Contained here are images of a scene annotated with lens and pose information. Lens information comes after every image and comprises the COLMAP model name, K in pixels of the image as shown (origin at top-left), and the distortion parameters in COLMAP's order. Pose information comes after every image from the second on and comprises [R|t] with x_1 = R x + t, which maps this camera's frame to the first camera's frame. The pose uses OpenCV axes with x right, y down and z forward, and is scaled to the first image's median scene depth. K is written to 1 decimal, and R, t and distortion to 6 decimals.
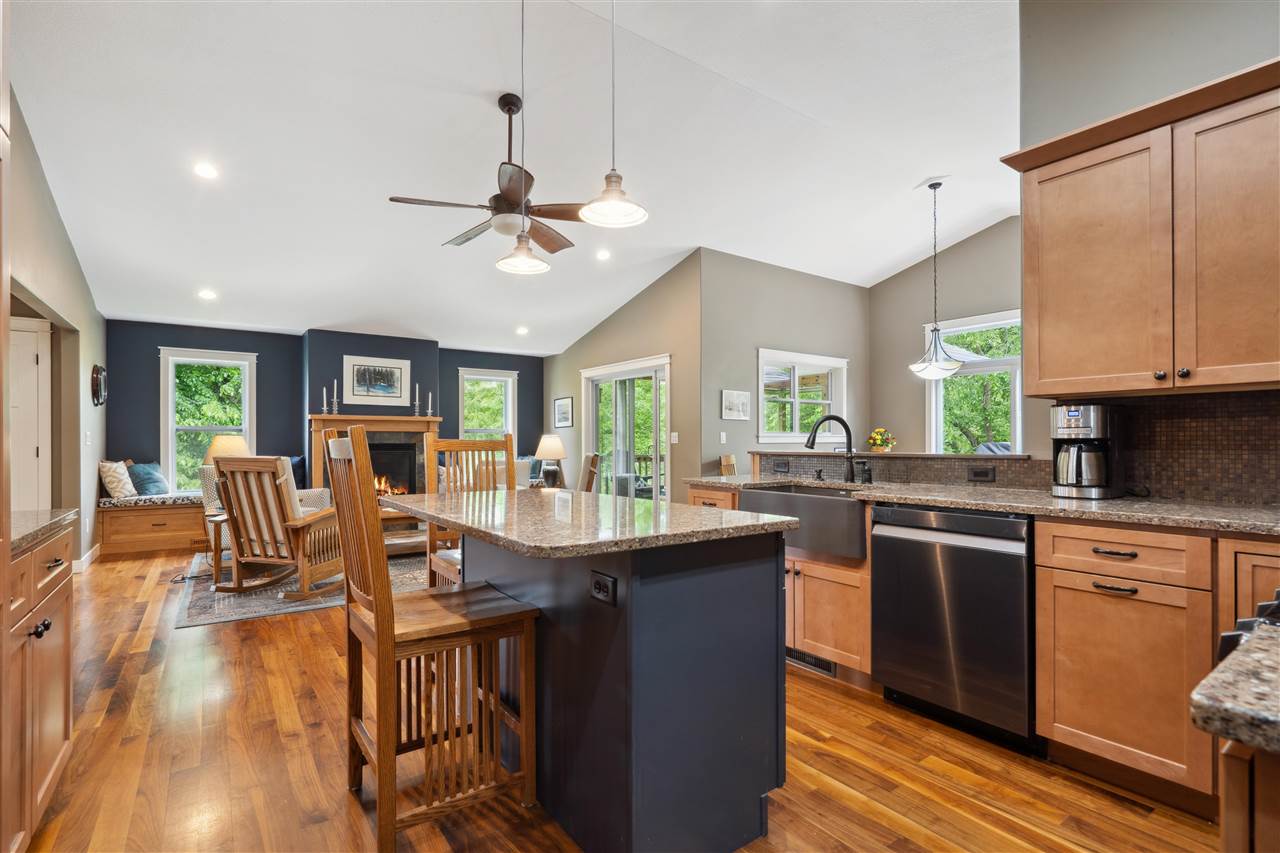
lens RADIAL K [[601.7, 0, 639.5], [0, 601.7, 437.3], [0, 0, 1]] dist [-0.003347, -0.002886]
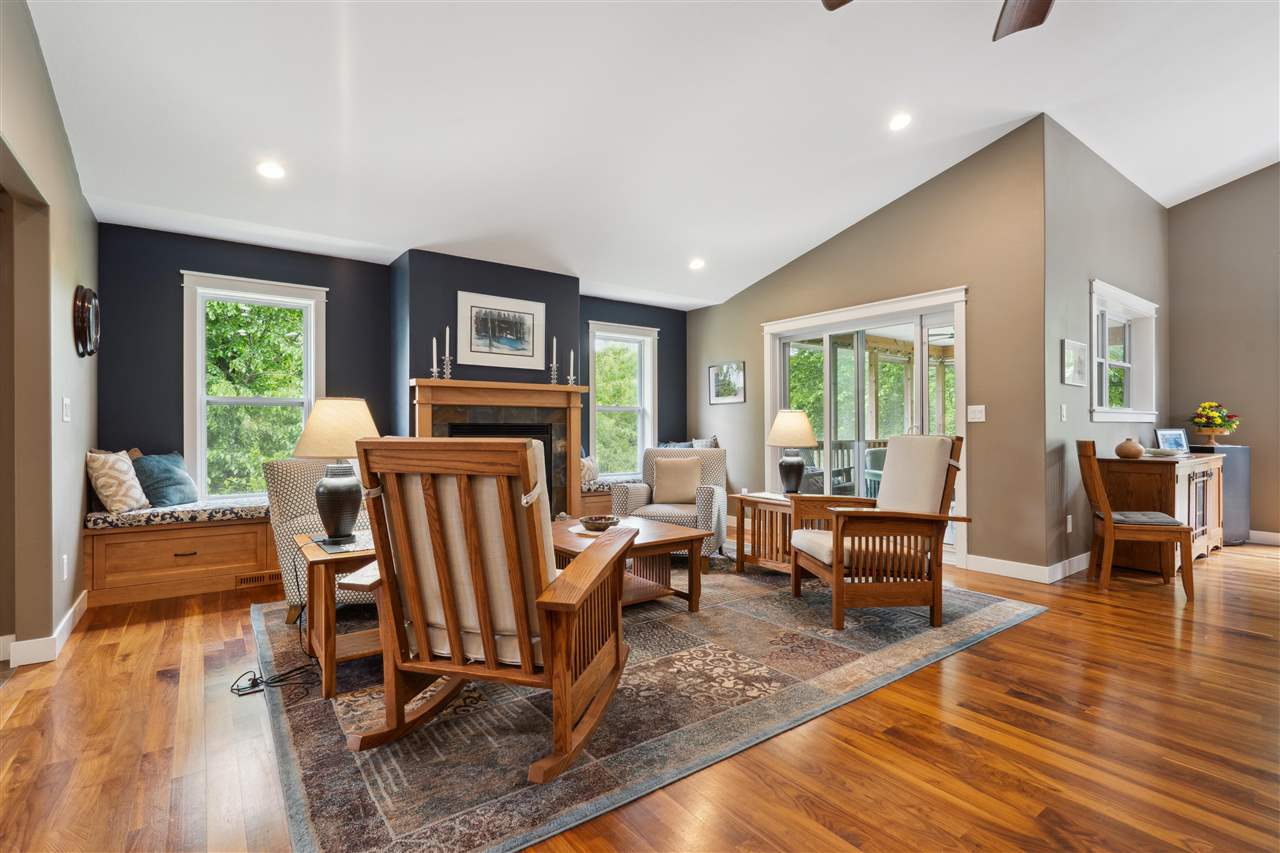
lens RADIAL K [[601.7, 0, 641.6], [0, 601.7, 425.1], [0, 0, 1]] dist [-0.003347, -0.002886]
pose [[0.999885, -0.001066, 0.015107, -0.333189], [0.001091, 0.999998, -0.001660, 0.014888], [-0.015105, 0.001676, 0.999885, 0.367873]]
